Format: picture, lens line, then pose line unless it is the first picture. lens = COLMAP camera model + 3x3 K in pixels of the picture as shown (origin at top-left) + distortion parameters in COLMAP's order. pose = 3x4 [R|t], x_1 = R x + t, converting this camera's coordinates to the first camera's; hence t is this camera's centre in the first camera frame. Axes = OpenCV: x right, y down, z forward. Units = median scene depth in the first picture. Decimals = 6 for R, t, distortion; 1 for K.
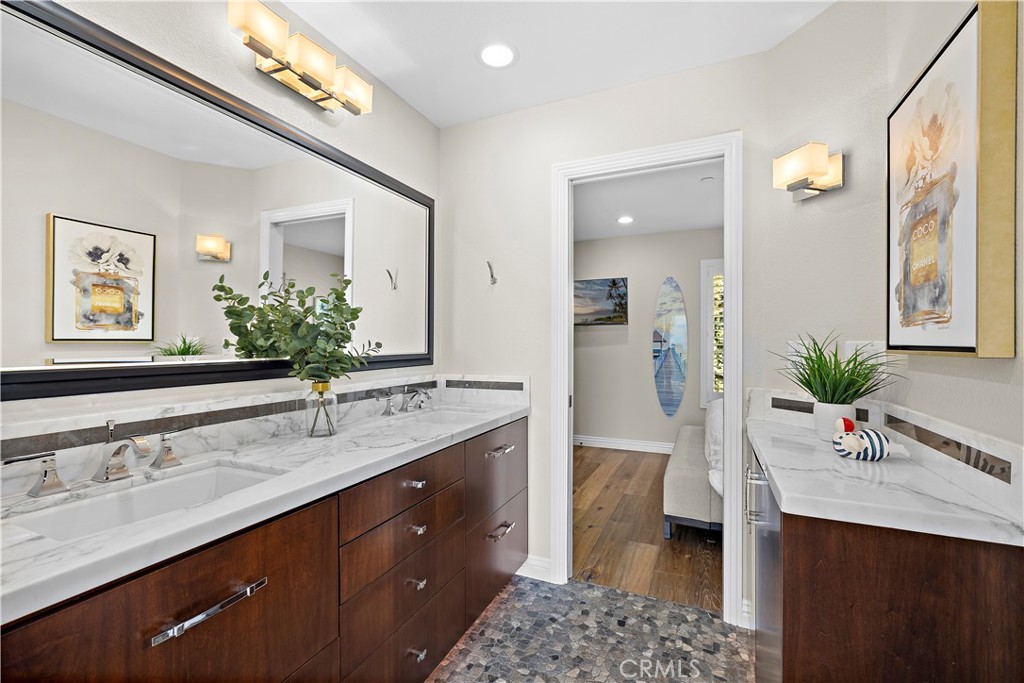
lens RADIAL K [[433.7, 0, 512.3], [0, 433.7, 345.5], [0, 0, 1]] dist [0.003290, 0.000340]
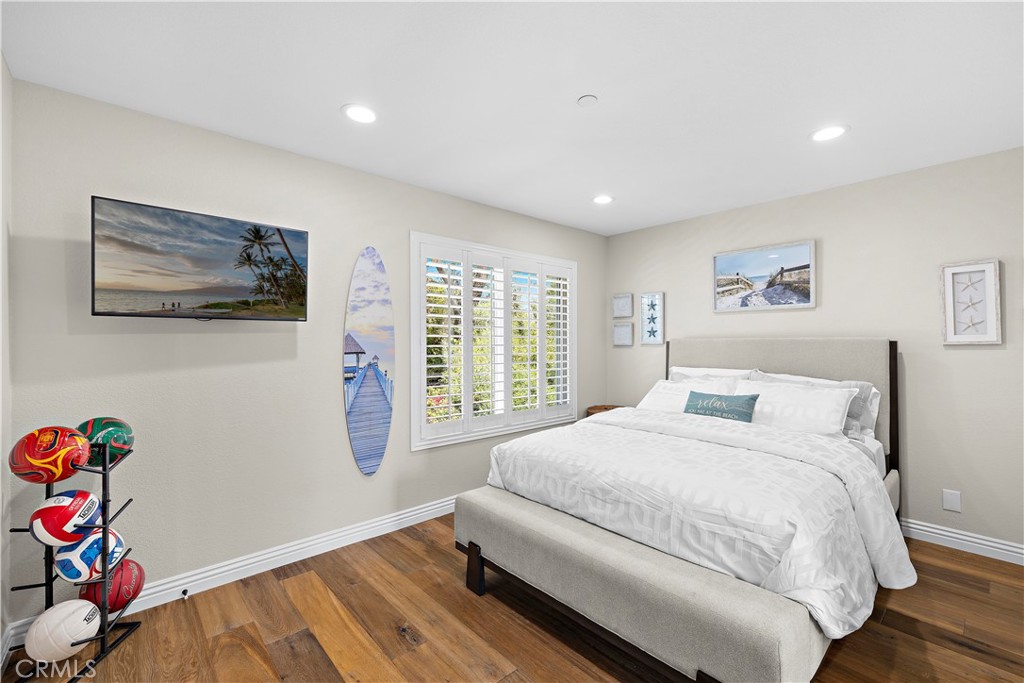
lens RADIAL K [[433.7, 0, 514.5], [0, 433.7, 345.3], [0, 0, 1]] dist [0.003290, 0.000340]
pose [[0.383267, 0.001040, 0.923637, -0.124427], [-0.014211, 0.999888, 0.004771, -0.026390], [-0.923528, -0.014955, 0.383239, 0.603421]]
